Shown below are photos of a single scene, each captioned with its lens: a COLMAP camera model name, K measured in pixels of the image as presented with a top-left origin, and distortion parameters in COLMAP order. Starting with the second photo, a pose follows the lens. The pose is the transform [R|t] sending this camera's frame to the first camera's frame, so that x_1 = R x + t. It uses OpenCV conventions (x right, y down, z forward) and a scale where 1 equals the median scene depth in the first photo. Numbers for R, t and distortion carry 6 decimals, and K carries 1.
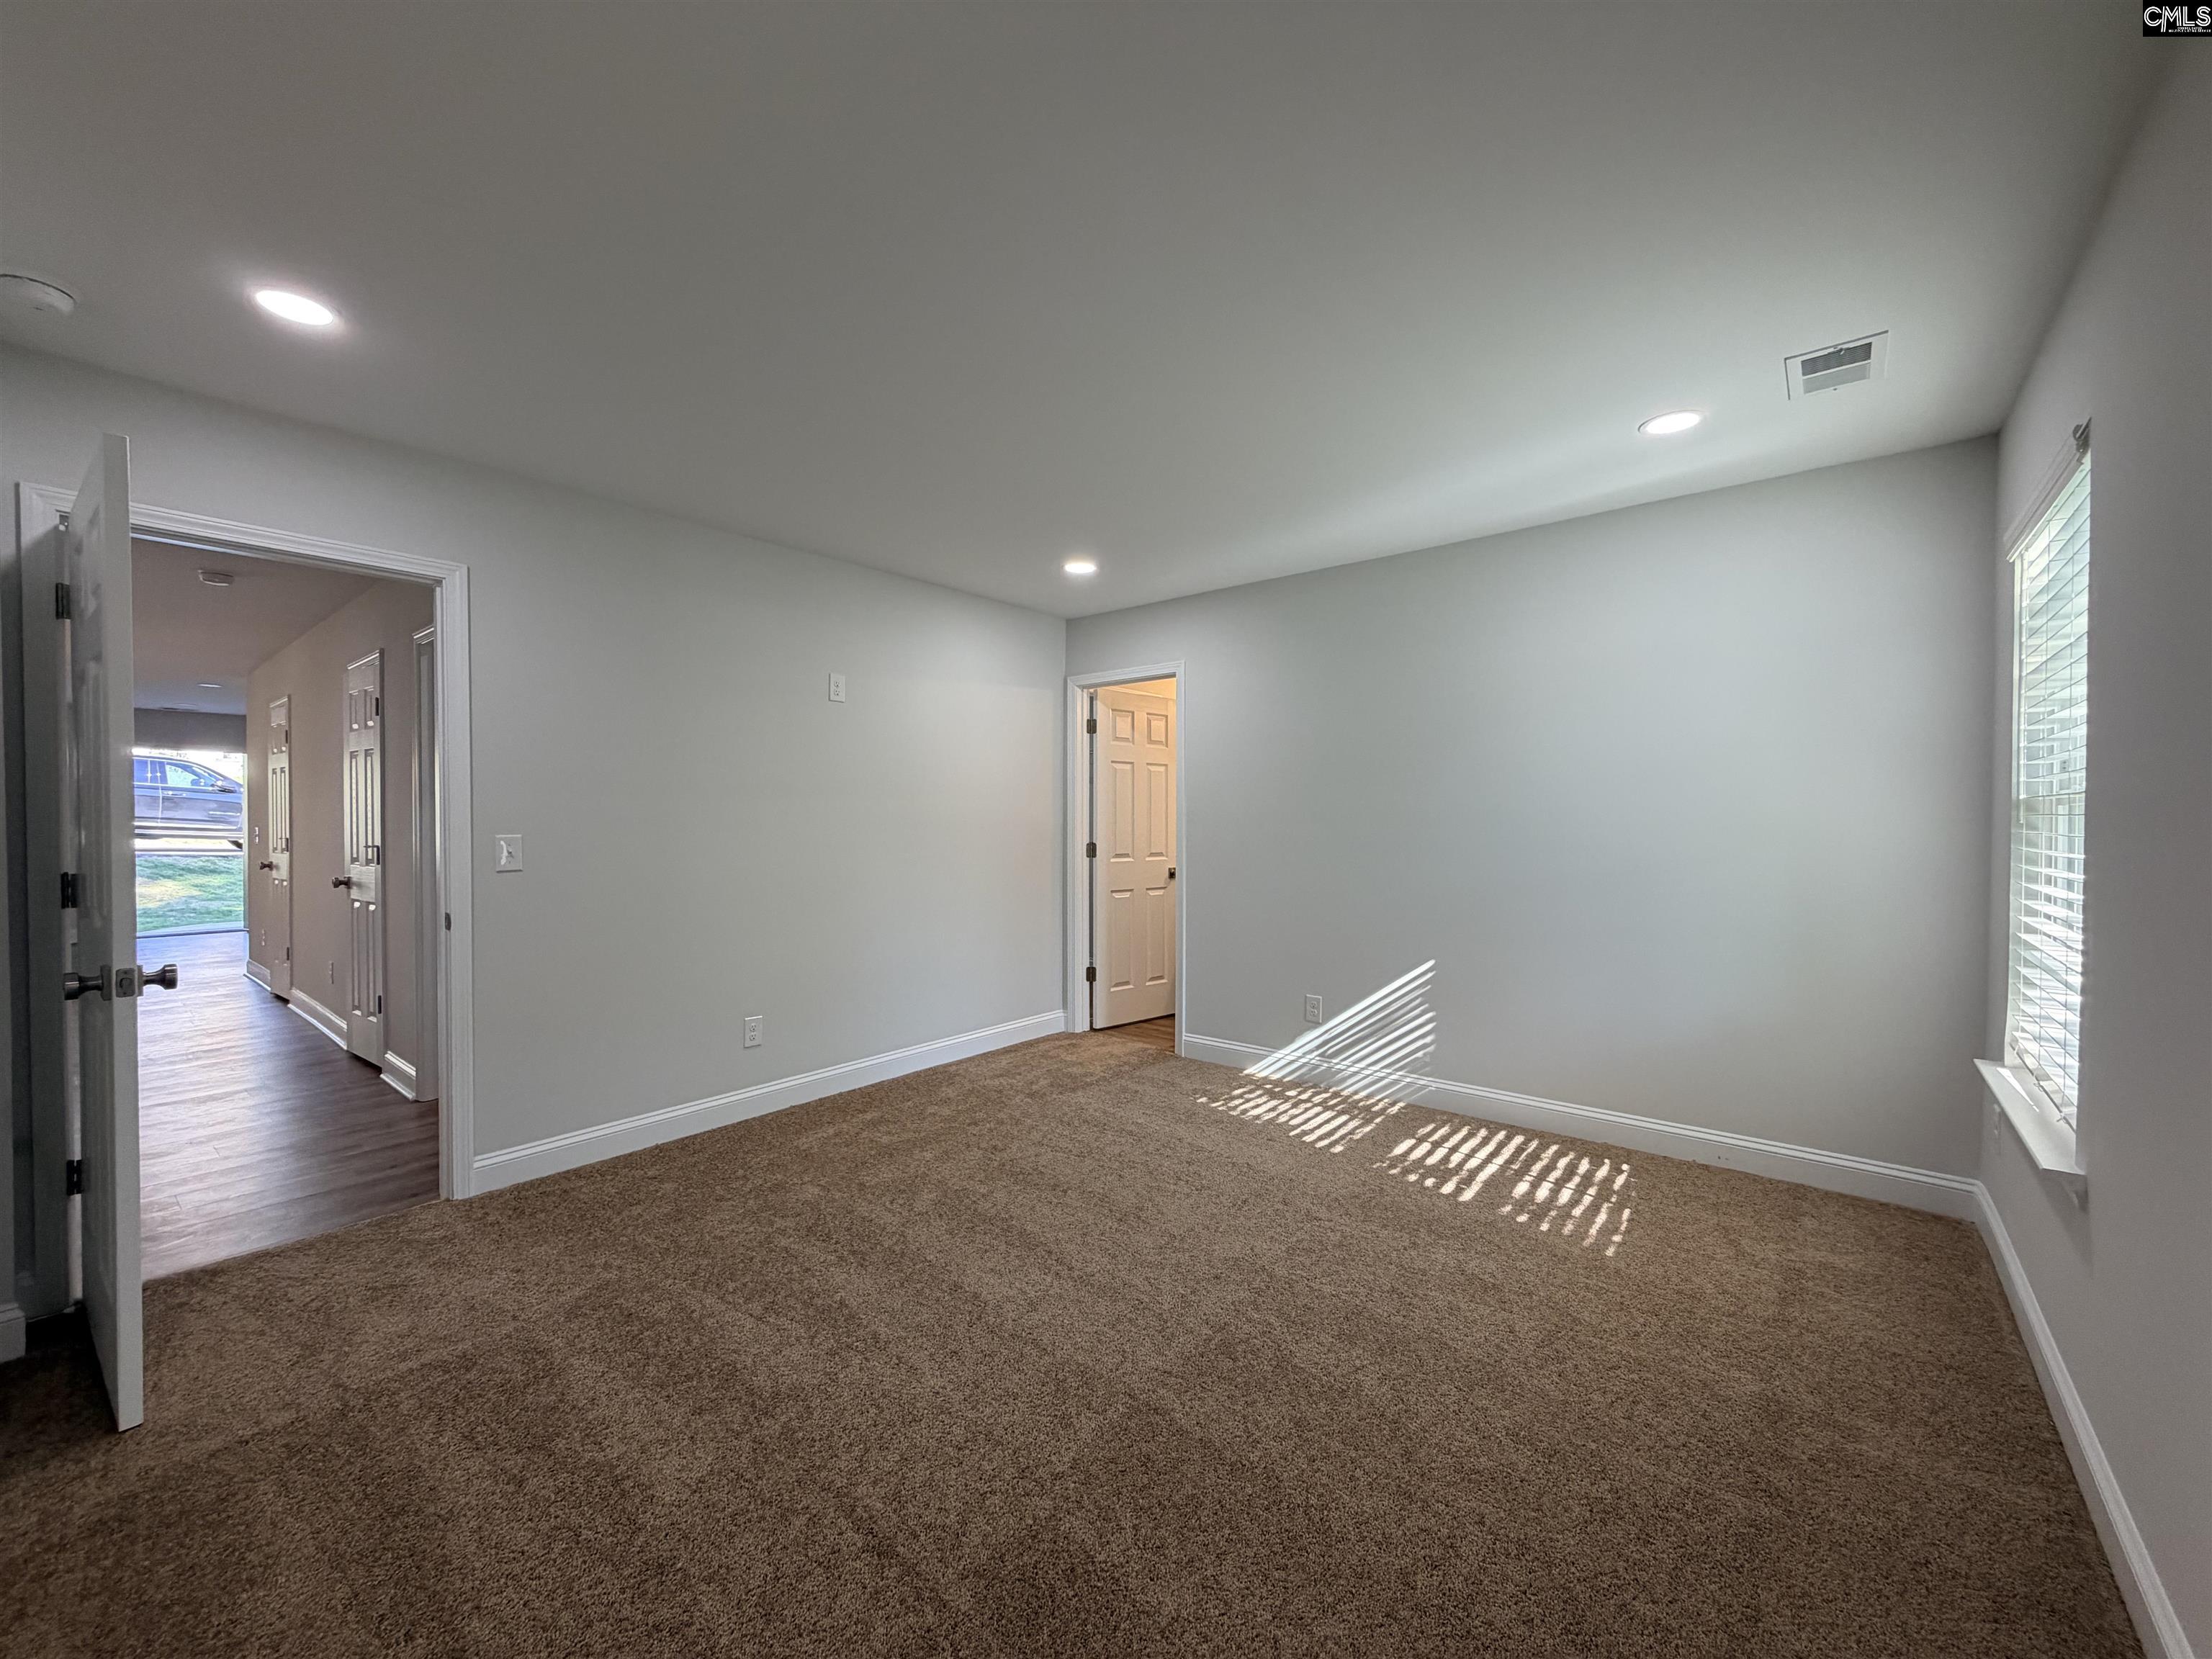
lens RADIAL K [[887.7, 0, 1102.3], [0, 887.7, 829.2], [0, 0, 1]] dist [0.000182, 0.000254]
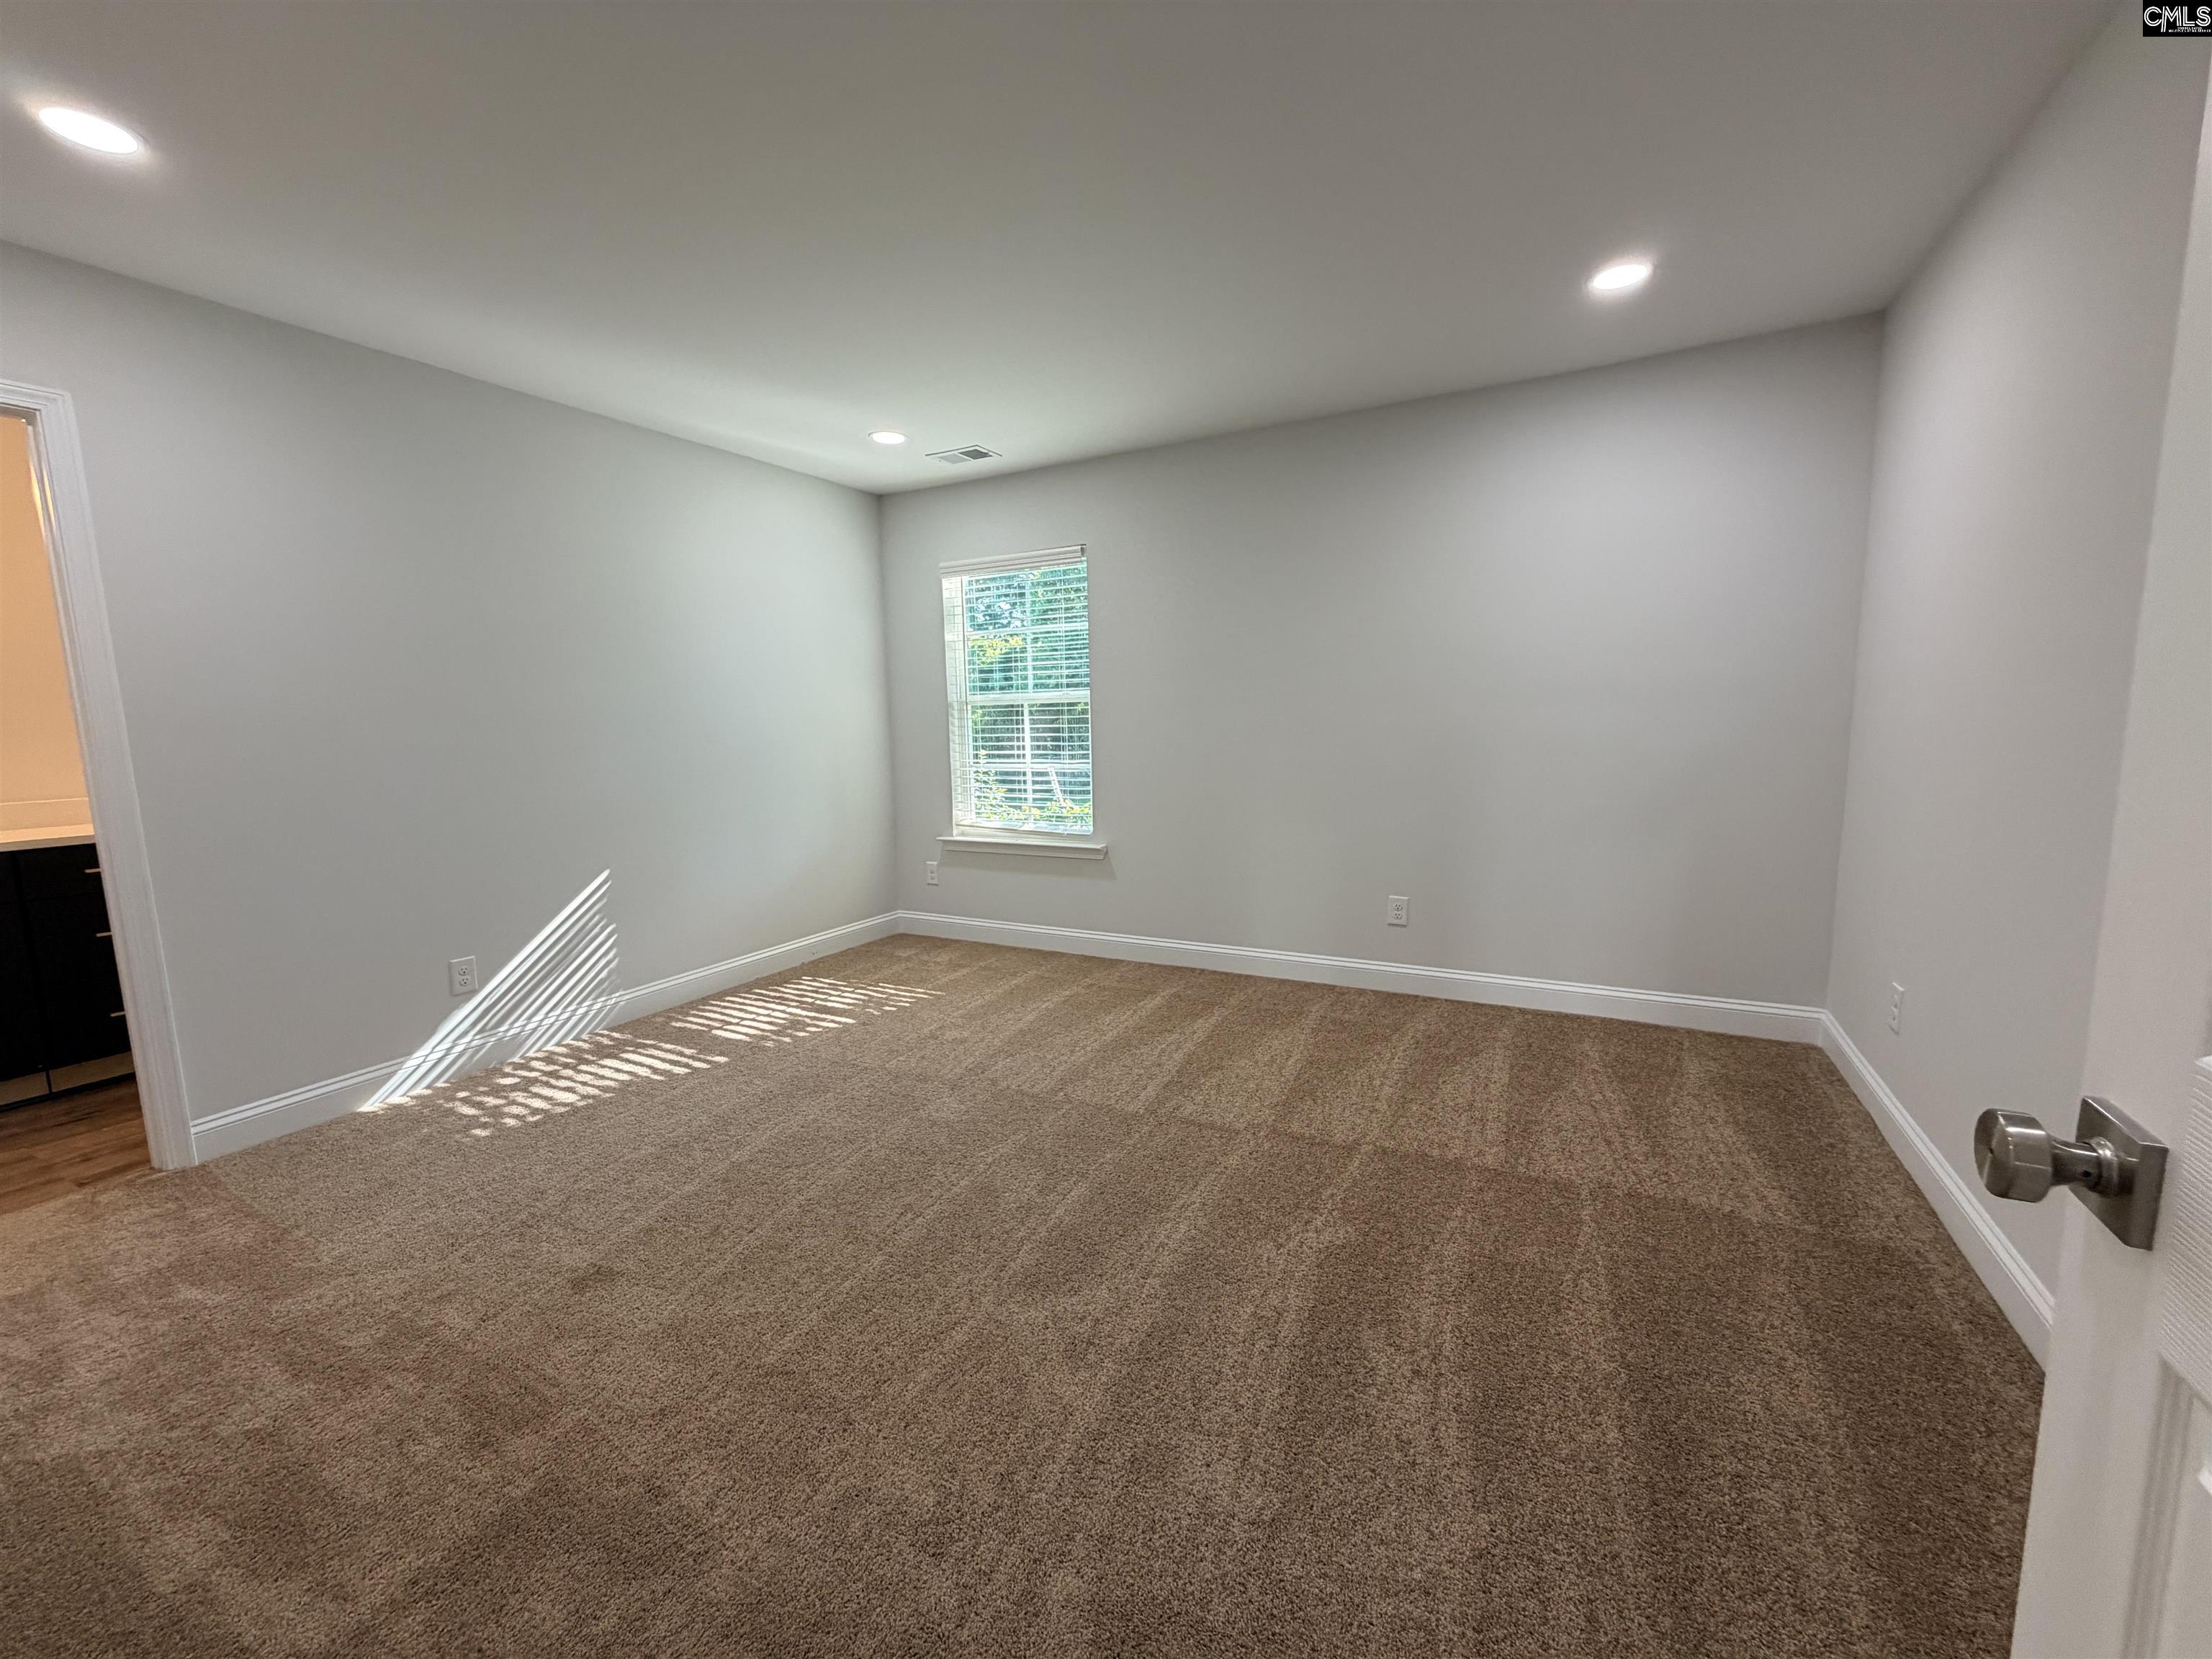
lens RADIAL K [[887.7, 0, 1098.2], [0, 887.7, 826.0], [0, 0, 1]] dist [0.000182, 0.000254]
pose [[-0.189517, -0.117762, 0.974790, -0.663198], [0.034760, 0.991355, 0.126521, 0.001242], [-0.981262, 0.057861, -0.183786, 0.696062]]
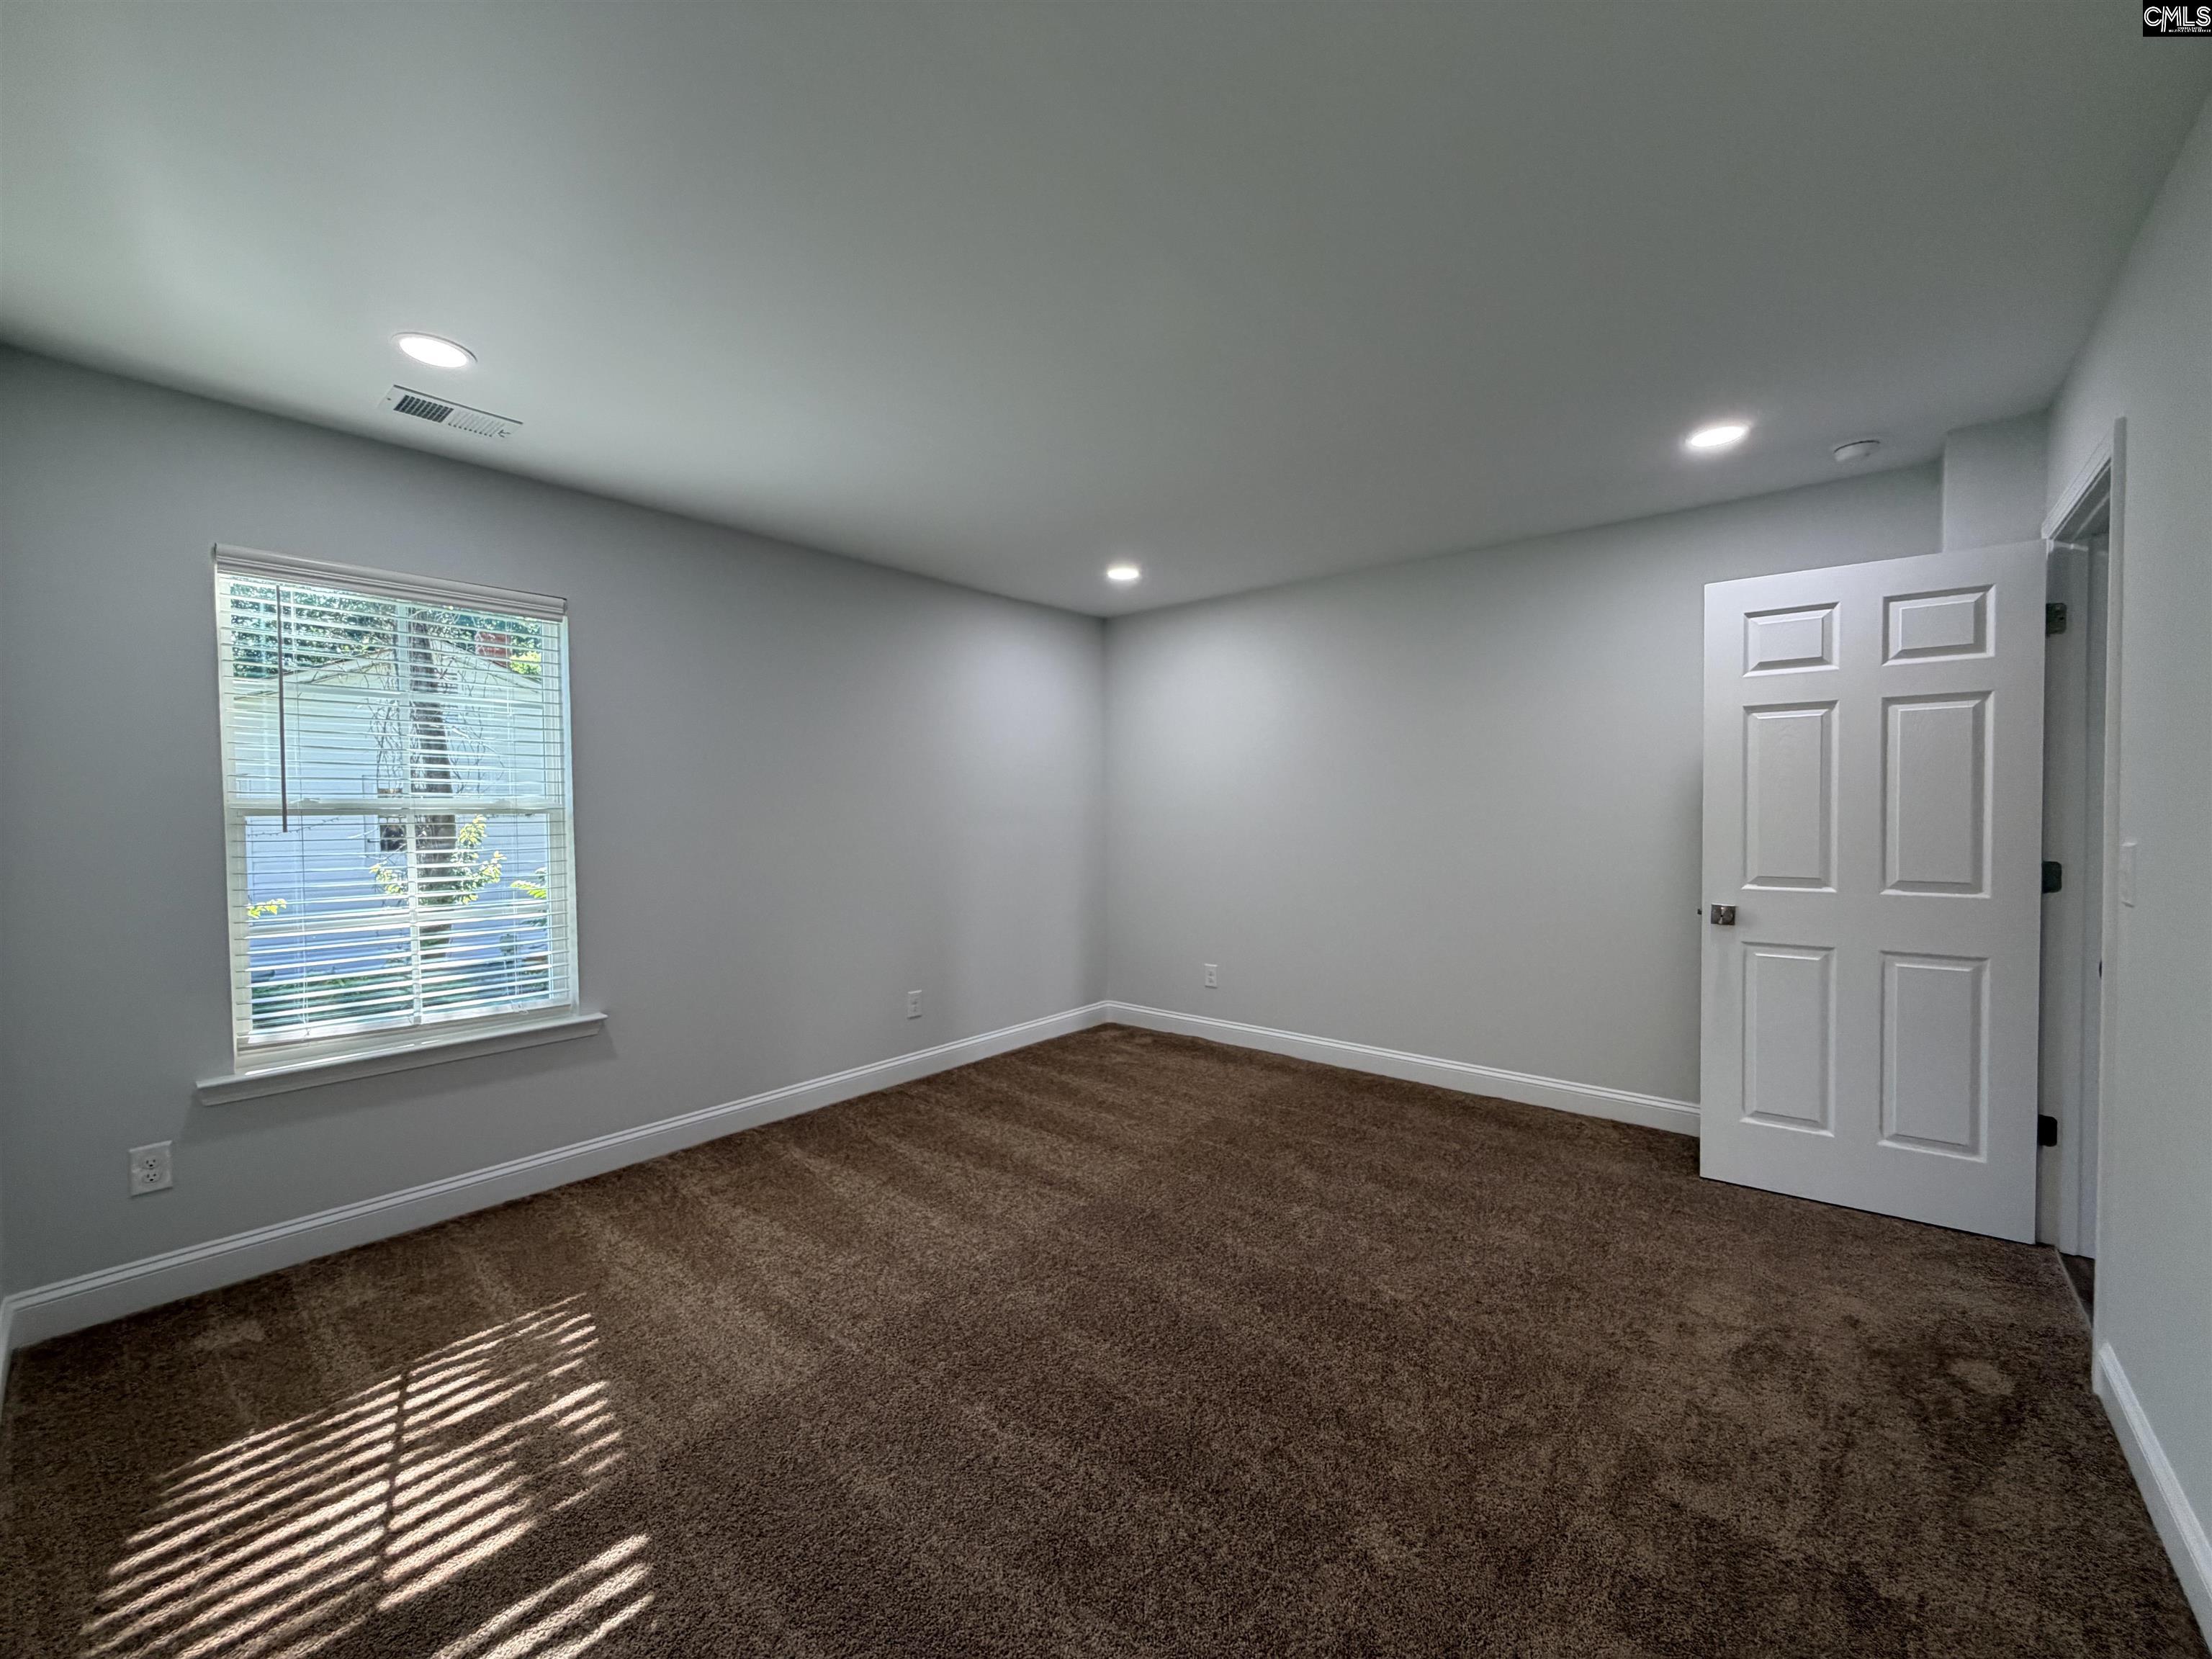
lens RADIAL K [[887.7, 0, 1114.3], [0, 887.7, 826.6], [0, 0, 1]] dist [0.000182, 0.000254]
pose [[-0.999945, 0.007459, 0.007331, 0.002464], [0.007691, 0.999455, 0.032099, -0.025487], [-0.007088, 0.032154, -0.999458, 1.325734]]
